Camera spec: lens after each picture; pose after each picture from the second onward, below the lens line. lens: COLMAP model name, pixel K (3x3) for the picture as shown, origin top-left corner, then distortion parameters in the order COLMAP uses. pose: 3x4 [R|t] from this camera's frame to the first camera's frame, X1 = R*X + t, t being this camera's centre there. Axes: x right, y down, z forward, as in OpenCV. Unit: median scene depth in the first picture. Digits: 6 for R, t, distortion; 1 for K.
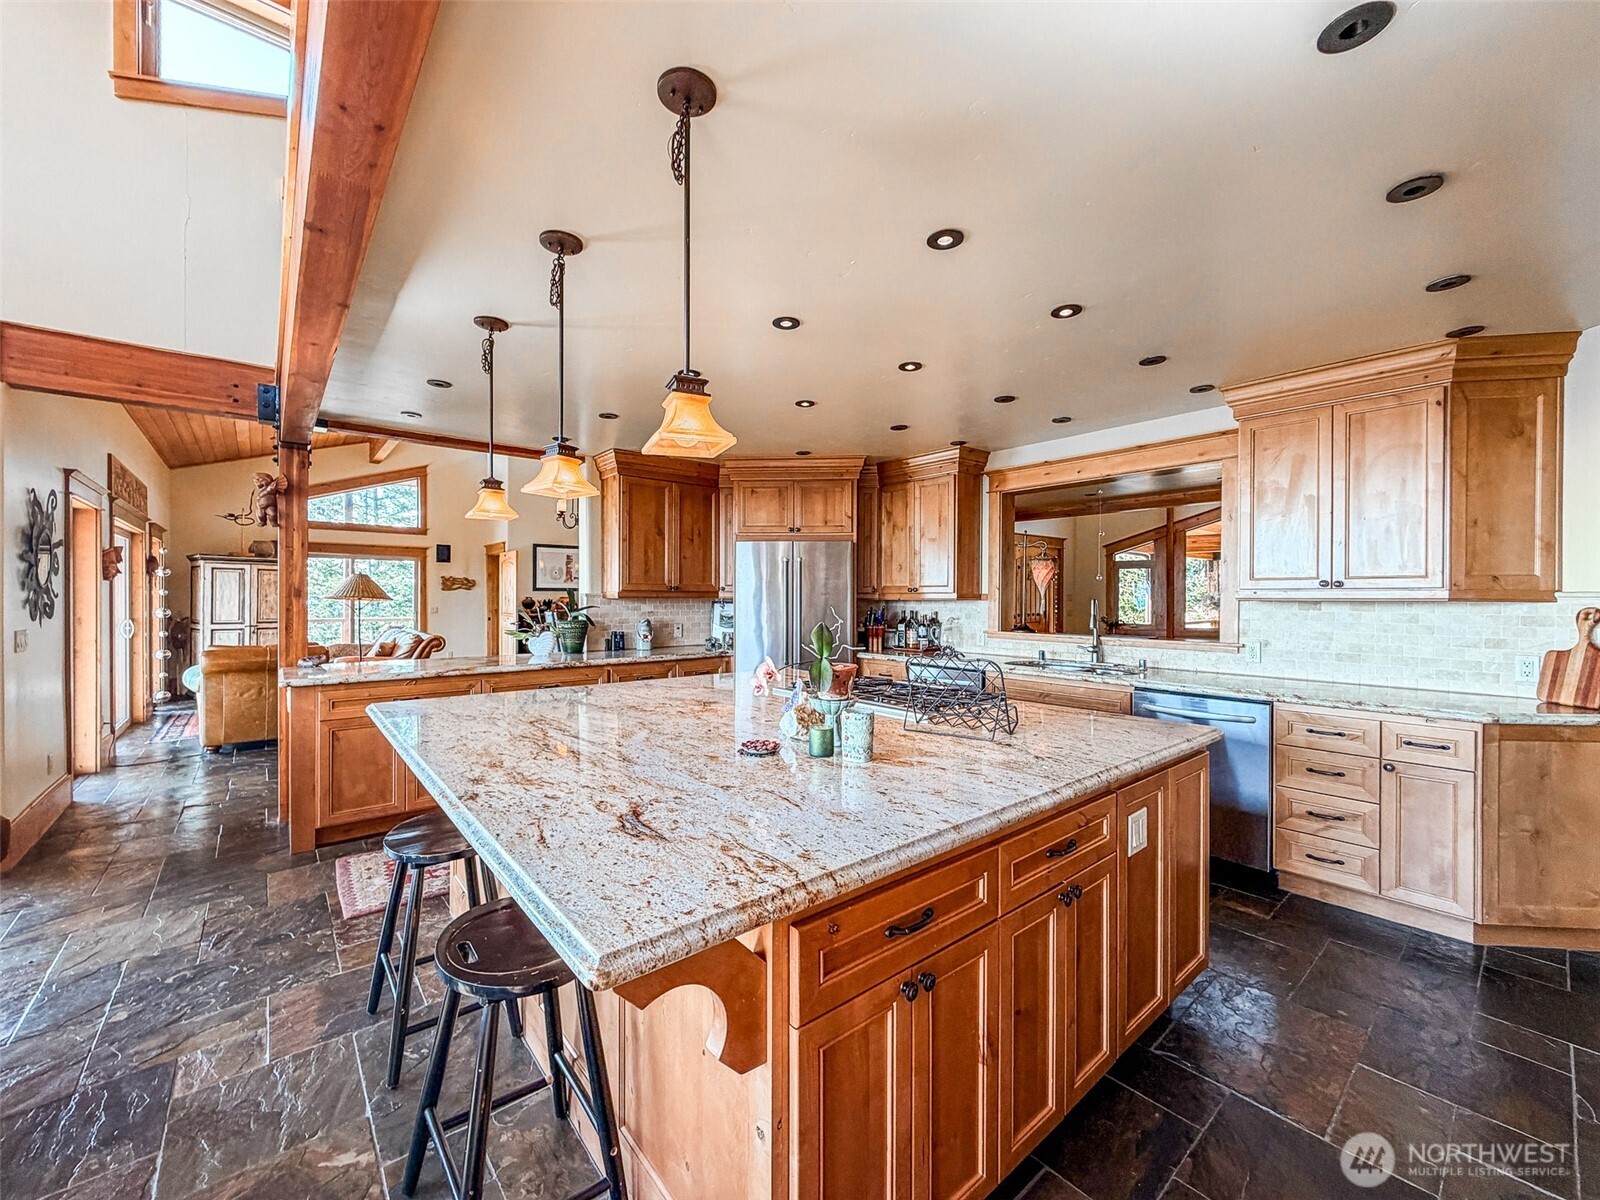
lens RADIAL K [[640.4, 0, 801.0], [0, 640.4, 600.1], [0, 0, 1]] dist [0.004202, 0.000415]
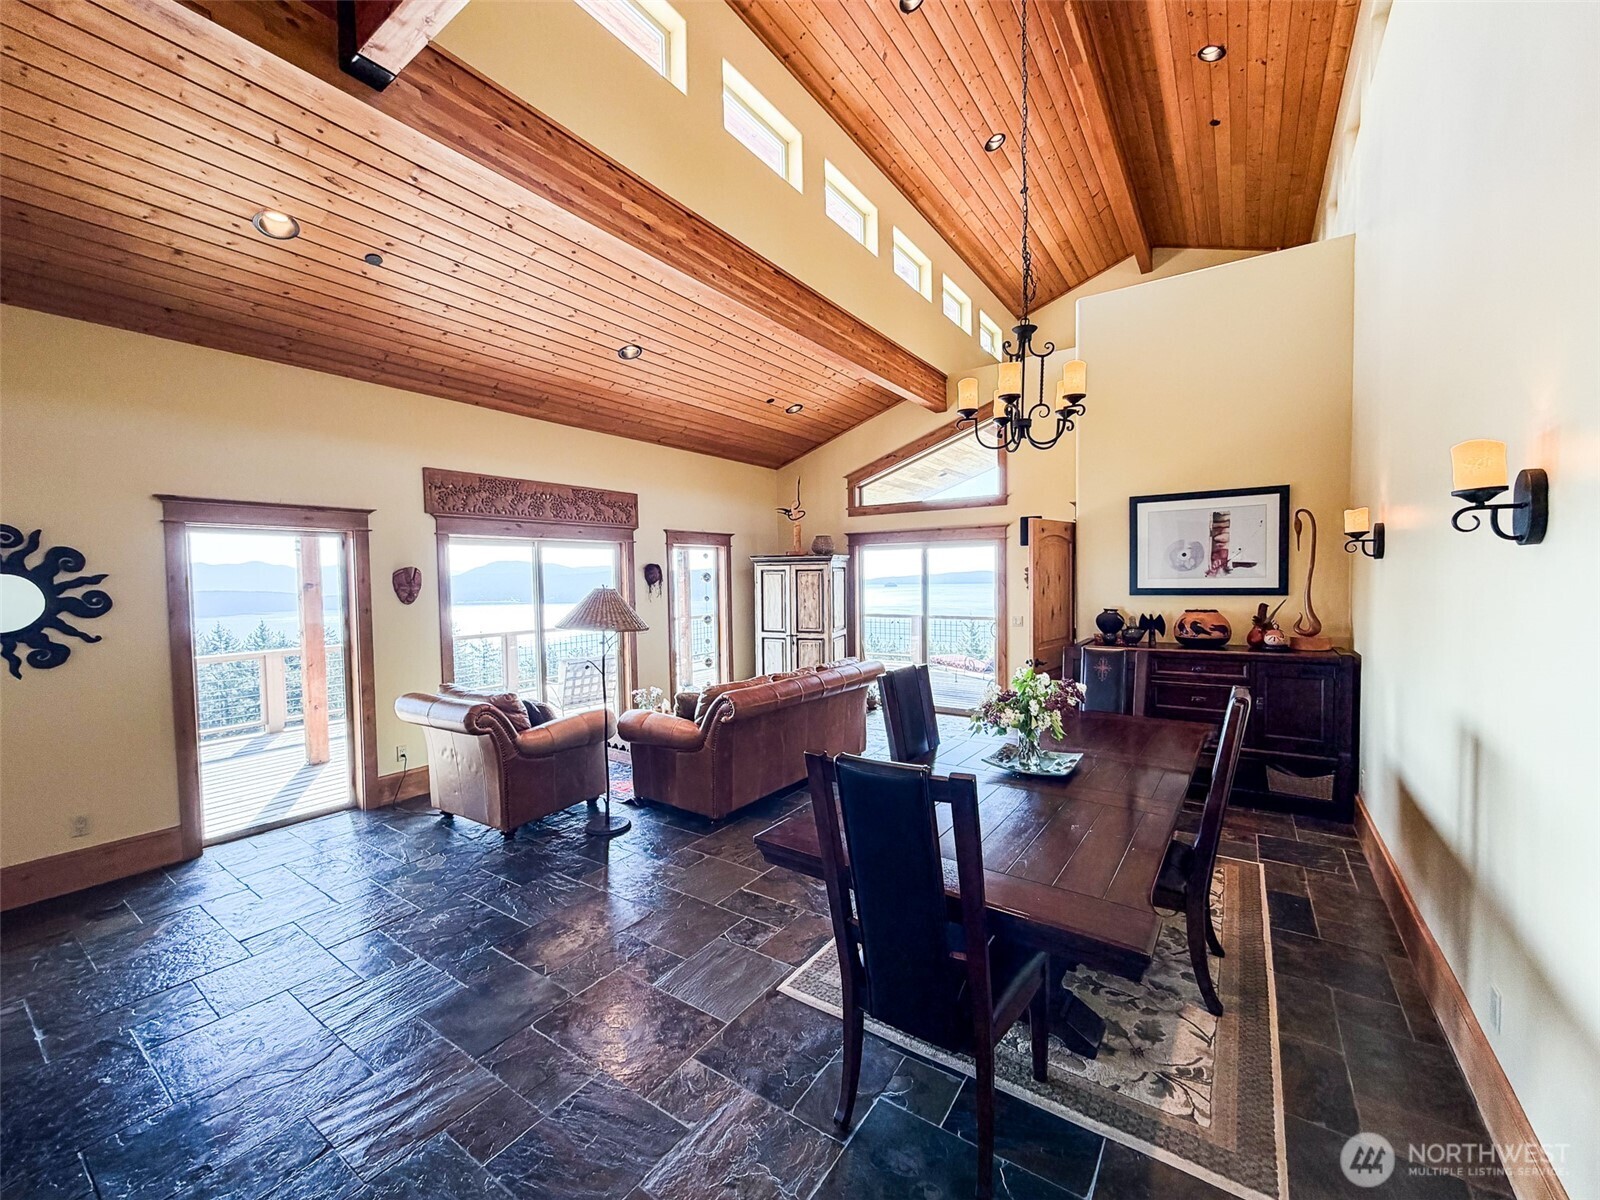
lens RADIAL K [[640.5, 0, 796.1], [0, 640.5, 599.5], [0, 0, 1]] dist [0.000539, 0.000050]
pose [[0.262631, 0.028991, -0.964461, -0.014632], [0.012602, 0.999360, 0.033472, -0.032554], [0.964814, -0.020945, 0.262097, 0.672225]]
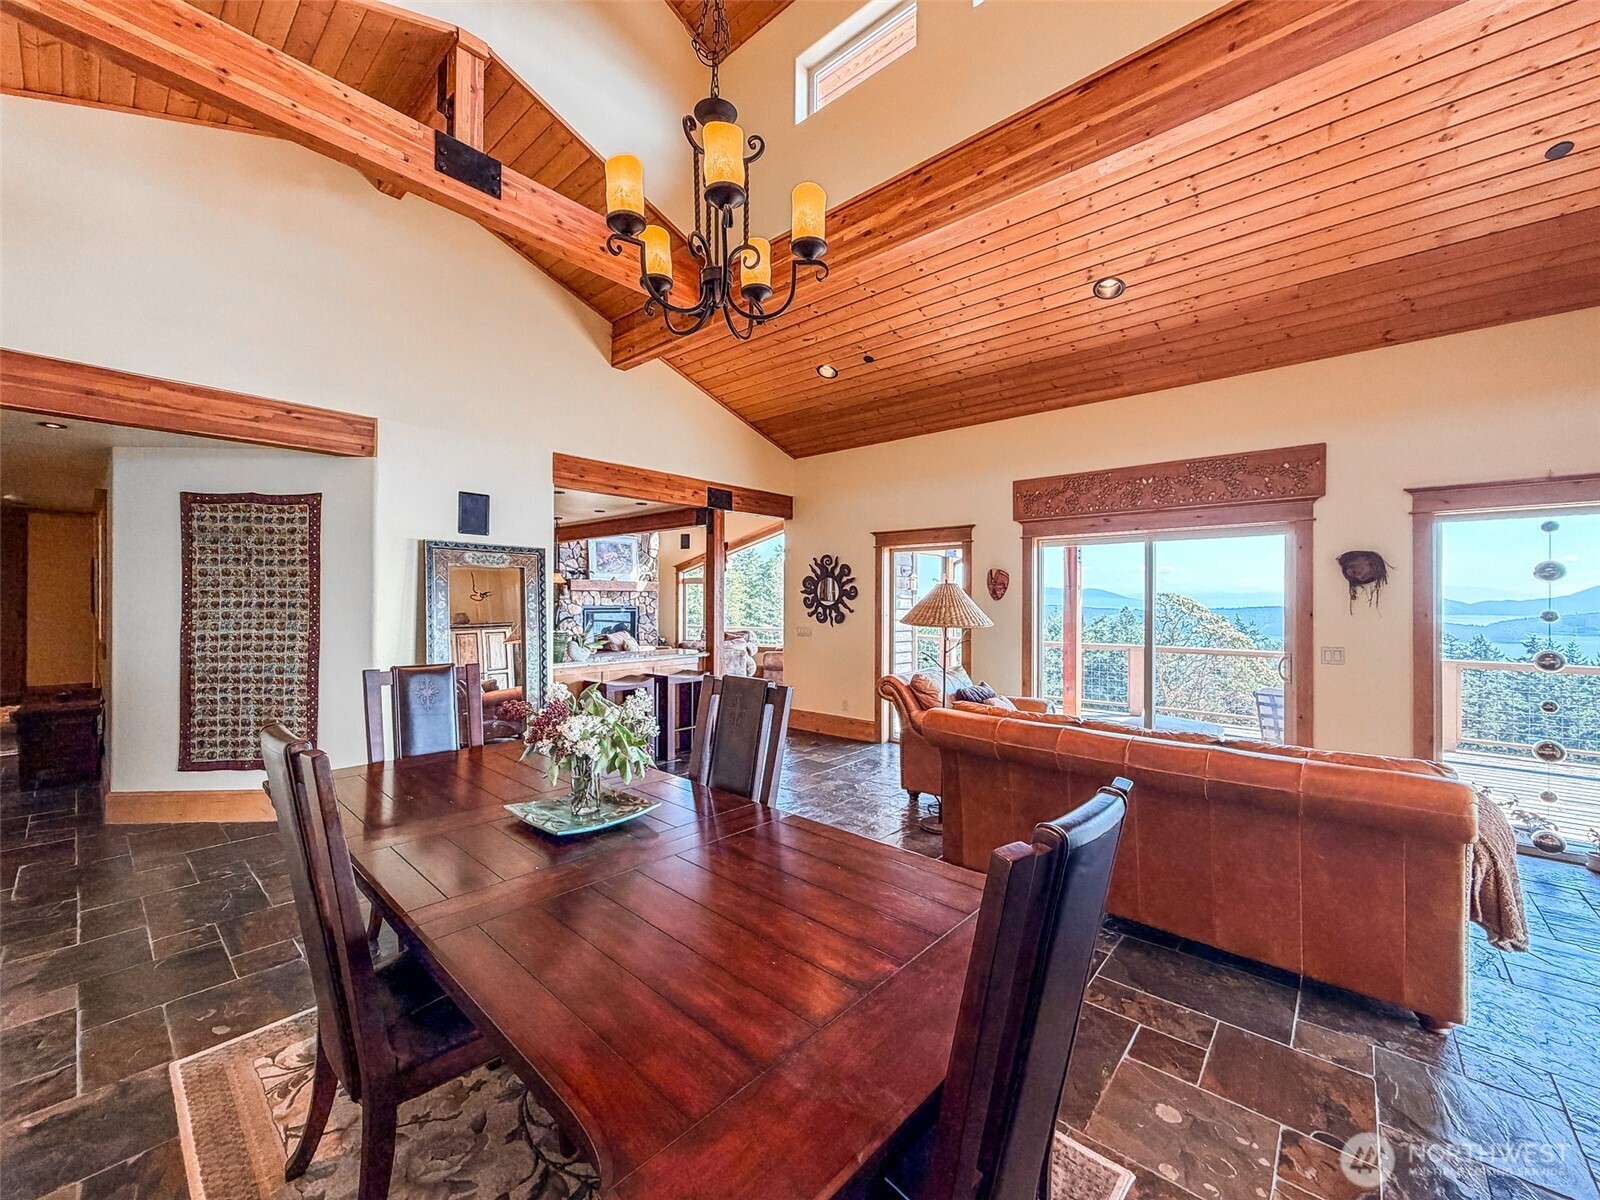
lens RADIAL K [[640.4, 0, 794.7], [0, 640.4, 599.6], [0, 0, 1]] dist [0.004202, 0.000415]
pose [[-0.989250, -0.004335, -0.146171, -0.393650], [-0.005163, 0.999973, 0.005281, -0.014657], [0.146144, 0.005979, -0.989245, 1.191332]]
